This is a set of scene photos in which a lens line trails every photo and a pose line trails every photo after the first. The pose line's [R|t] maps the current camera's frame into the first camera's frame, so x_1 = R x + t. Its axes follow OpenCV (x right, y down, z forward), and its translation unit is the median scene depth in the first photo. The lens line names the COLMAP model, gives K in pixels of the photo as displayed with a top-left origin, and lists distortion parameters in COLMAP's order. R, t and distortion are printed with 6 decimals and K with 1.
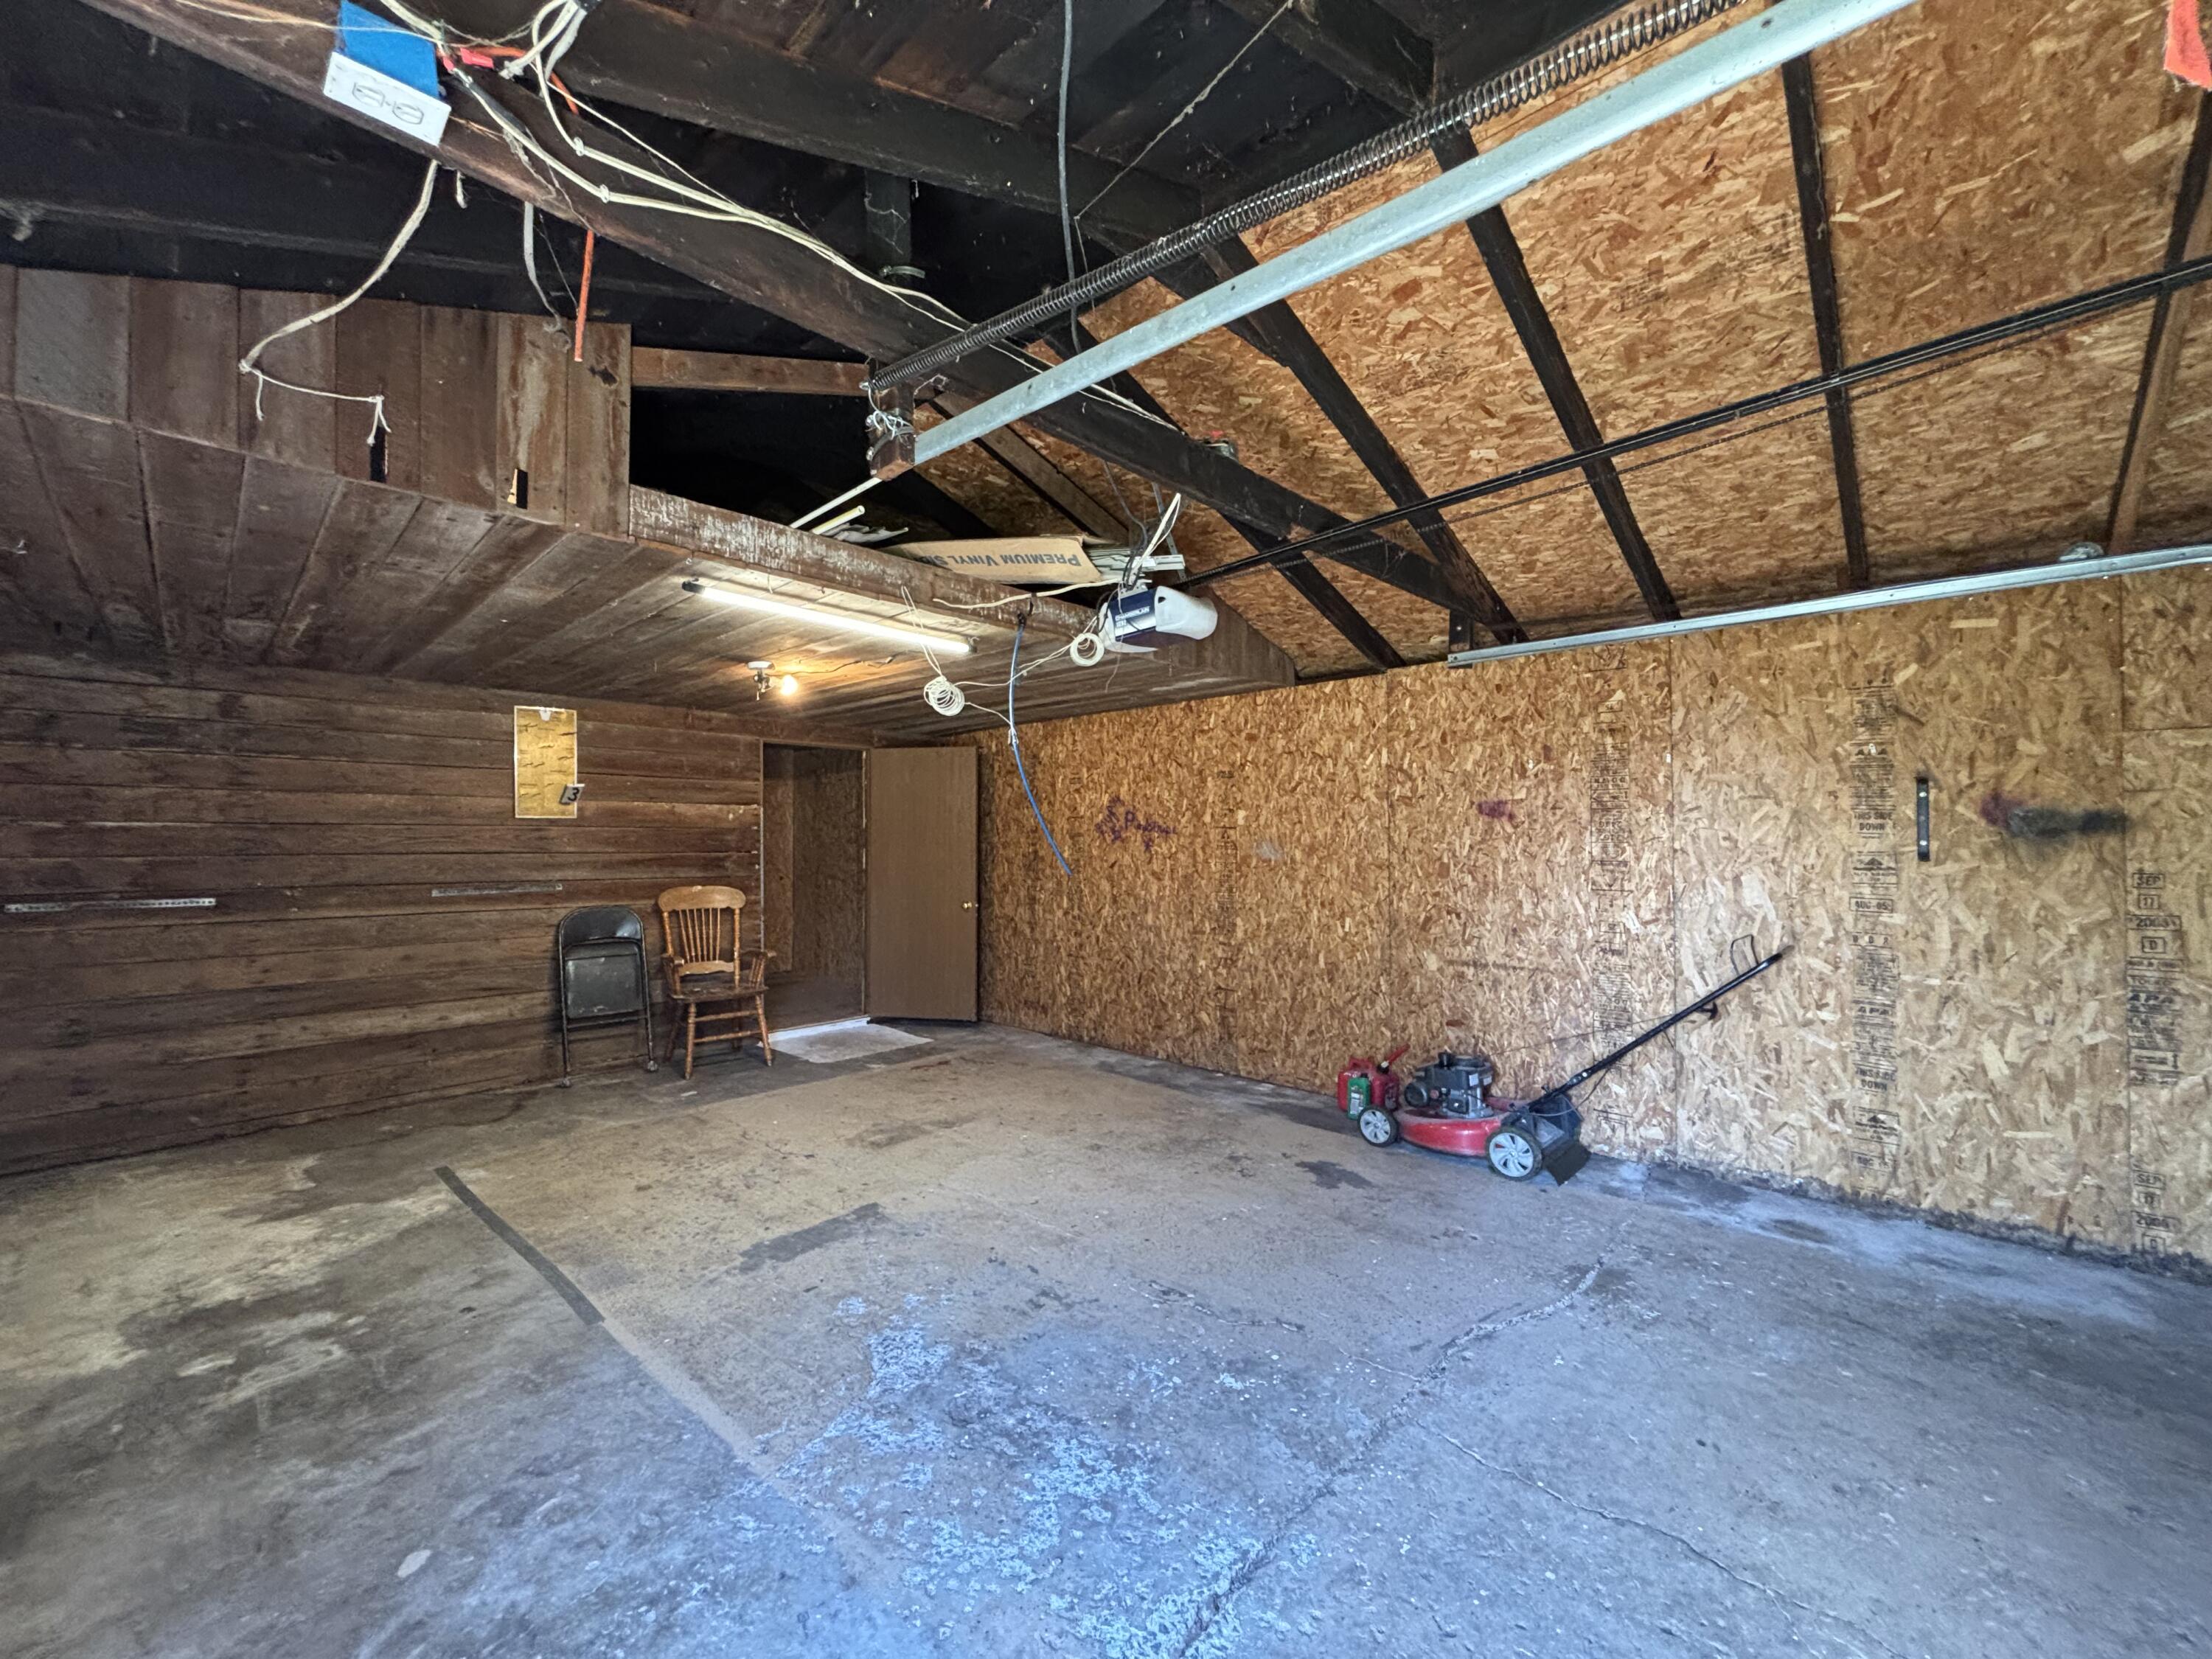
lens RADIAL K [[914.2, 0, 1105.8], [0, 914.2, 833.5], [0, 0, 1]] dist [0.007934, -0.000674]
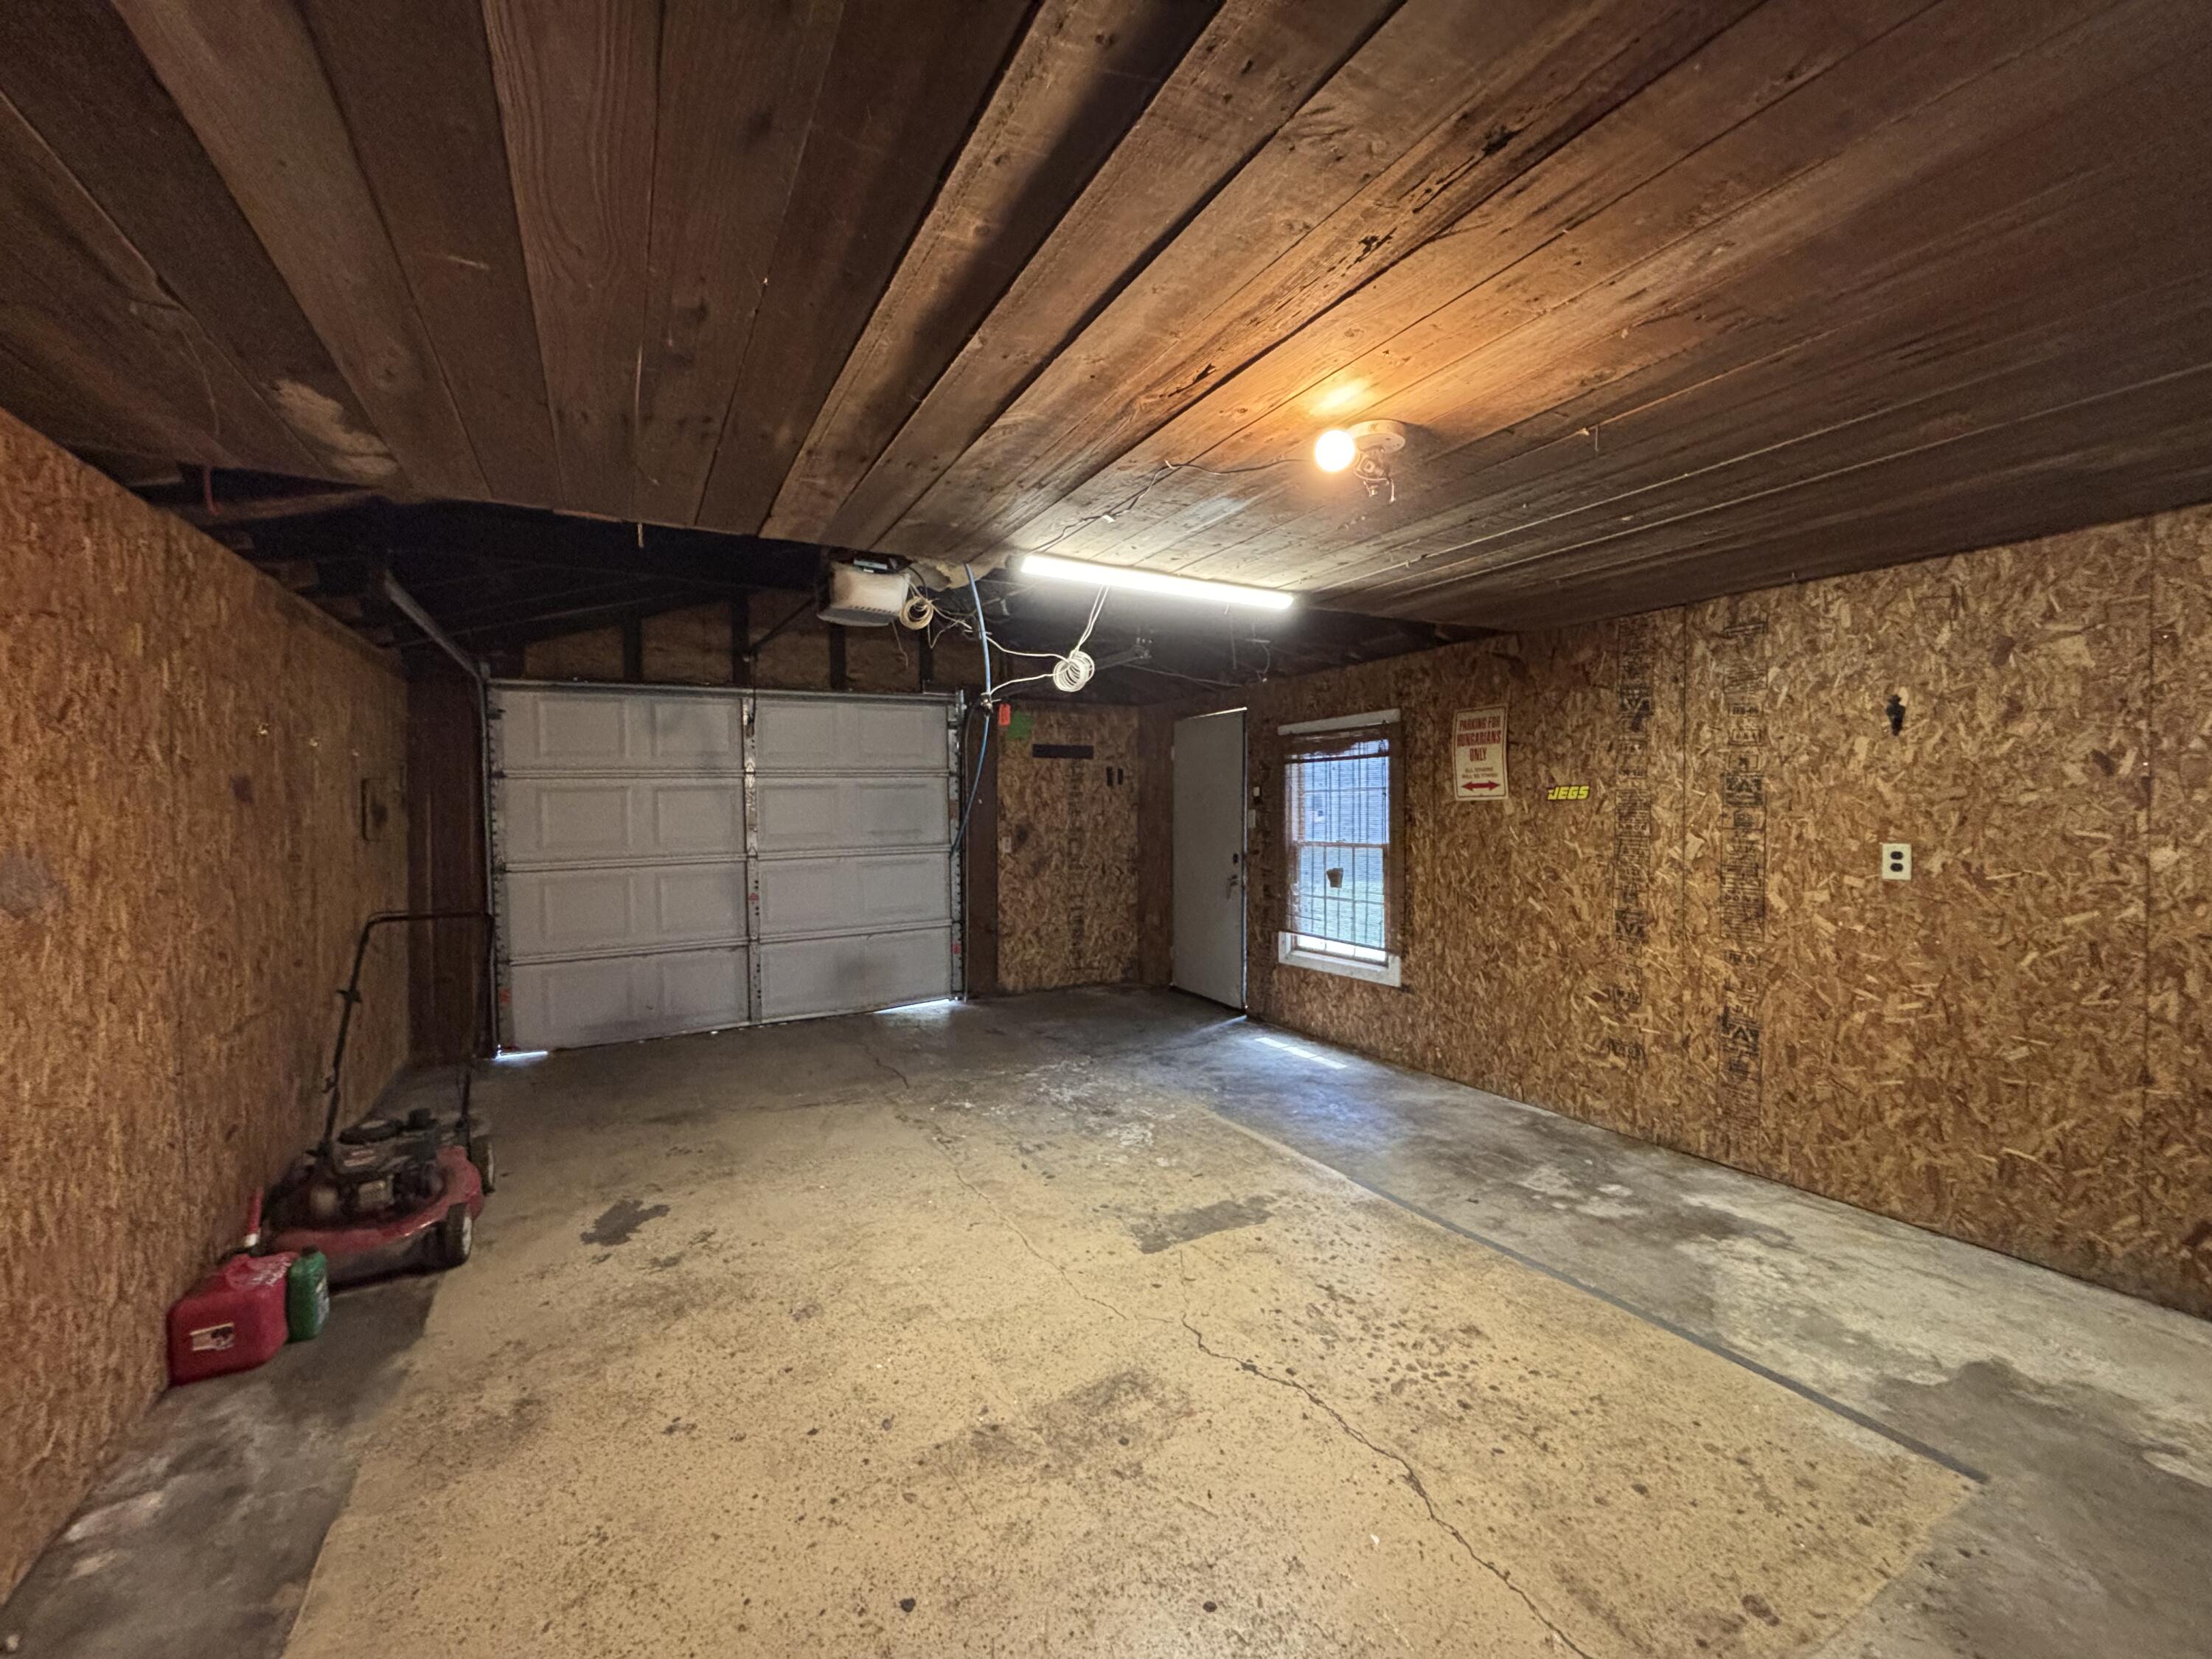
lens RADIAL K [[914.2, 0, 1110.1], [0, 914.2, 825.4], [0, 0, 1]] dist [0.007934, -0.000674]
pose [[-0.953666, 0.005451, 0.300818, -0.523958], [0.012526, 0.999688, 0.021596, -0.008908], [-0.300606, 0.024364, -0.953437, 1.981739]]
